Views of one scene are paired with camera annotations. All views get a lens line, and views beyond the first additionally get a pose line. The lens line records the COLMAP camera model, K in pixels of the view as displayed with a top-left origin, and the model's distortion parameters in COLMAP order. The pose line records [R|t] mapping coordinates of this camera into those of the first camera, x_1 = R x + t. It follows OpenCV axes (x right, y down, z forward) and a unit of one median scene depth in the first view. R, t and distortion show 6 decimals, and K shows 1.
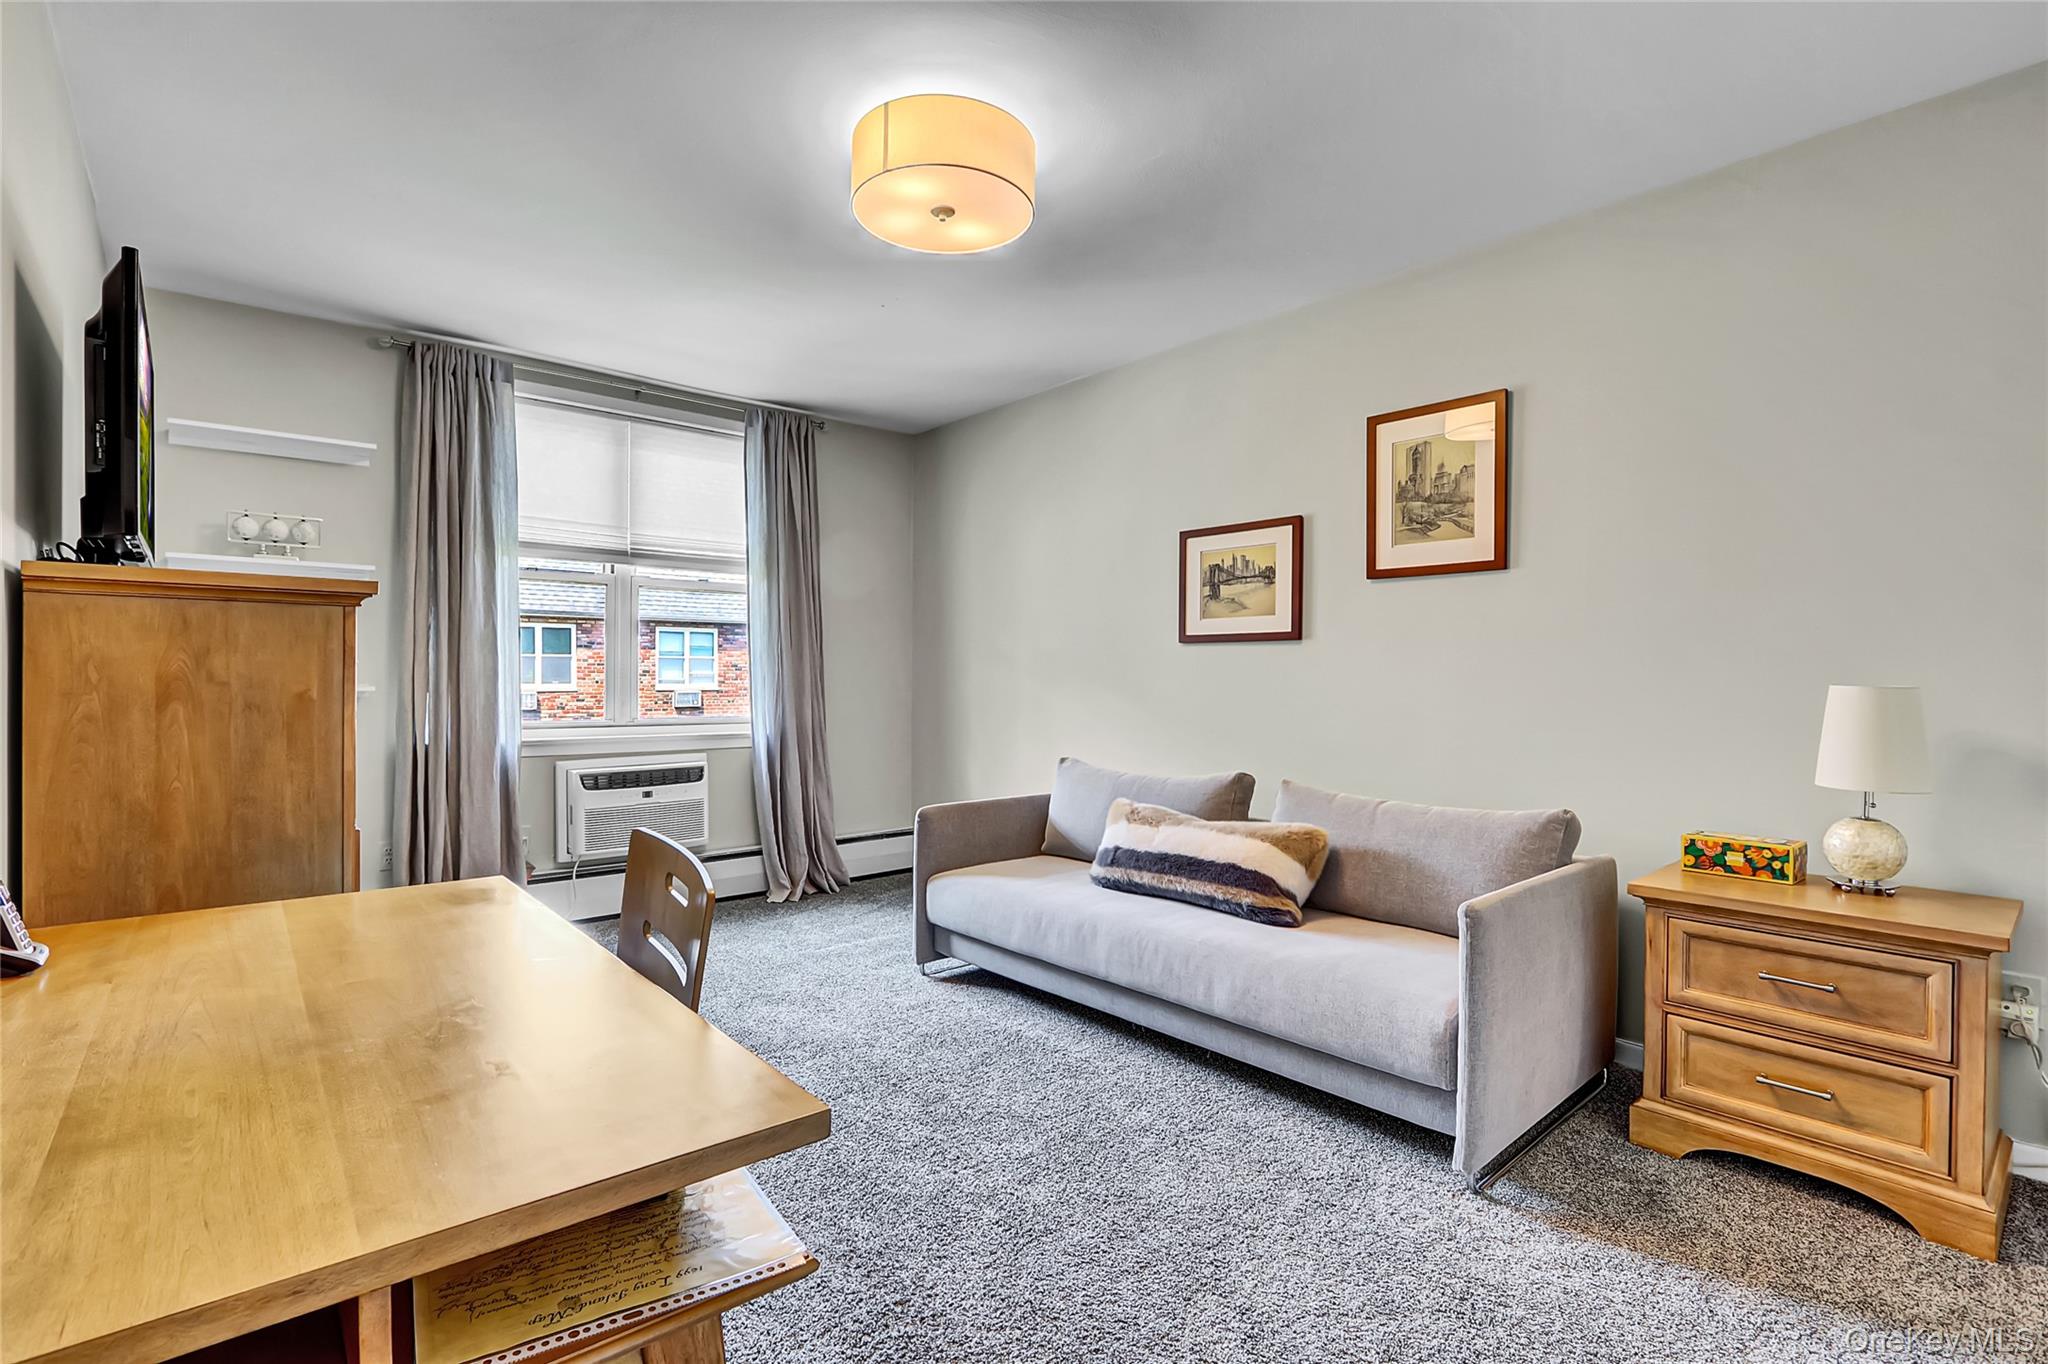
lens RADIAL K [[966.7, 0, 1016.2], [0, 966.7, 680.4], [0, 0, 1]] dist [-0.020218, 0.003450]
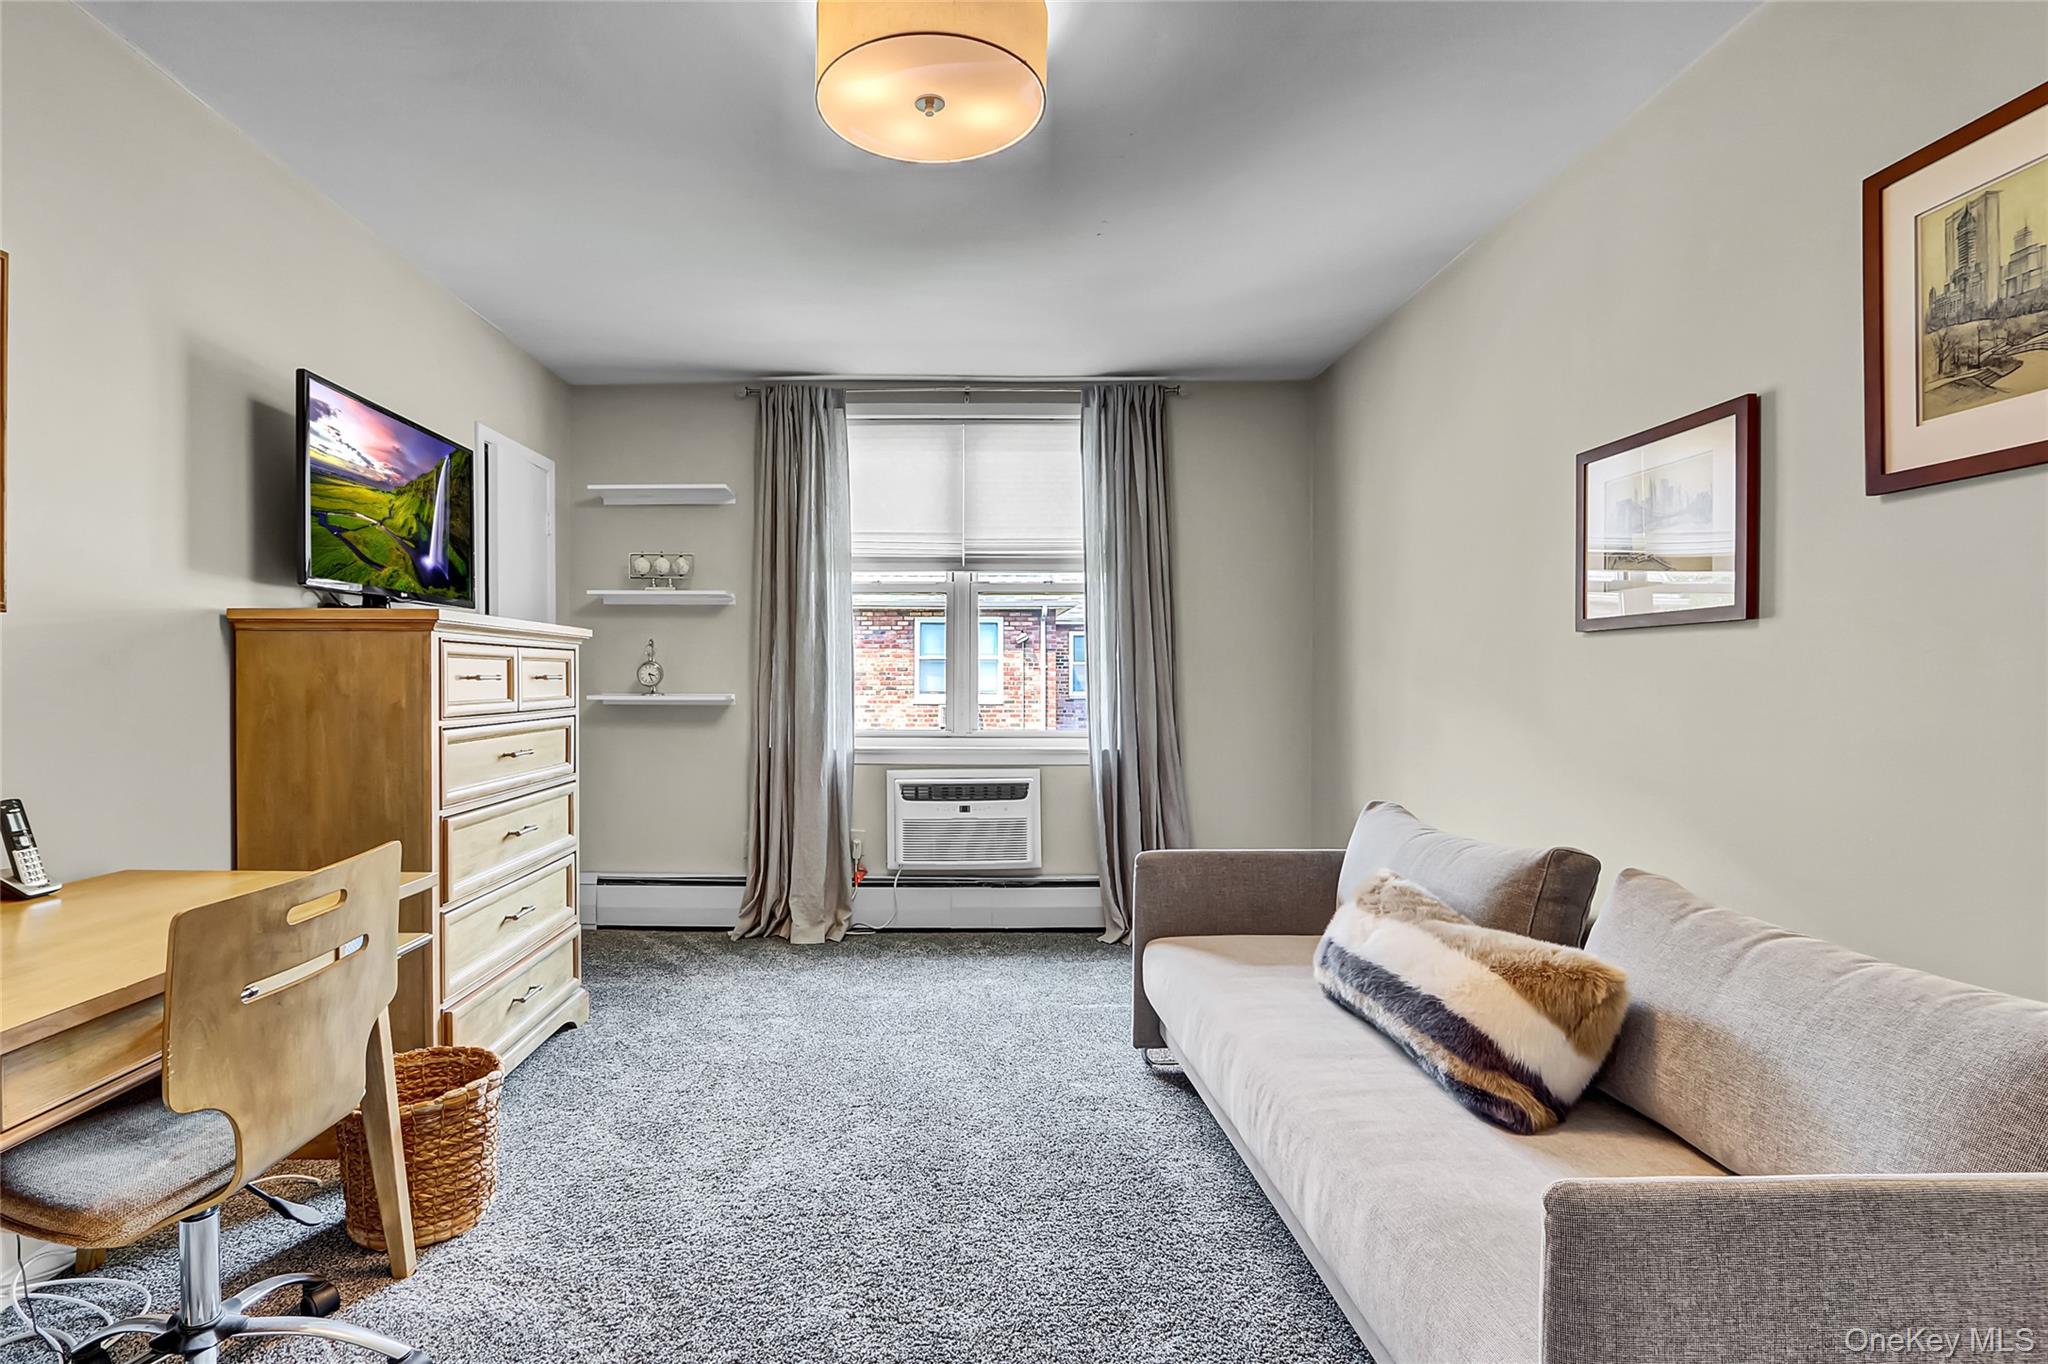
lens RADIAL K [[1031.5, 0, 959.3], [0, 1031.5, 687.0], [0, 0, 1]] dist [-0.014485, 0.000892]
pose [[0.747181, -0.001170, -0.664620, 0.342299], [0.001026, 0.999999, -0.000607, -0.003314], [0.664620, -0.000228, 0.747181, 0.259075]]
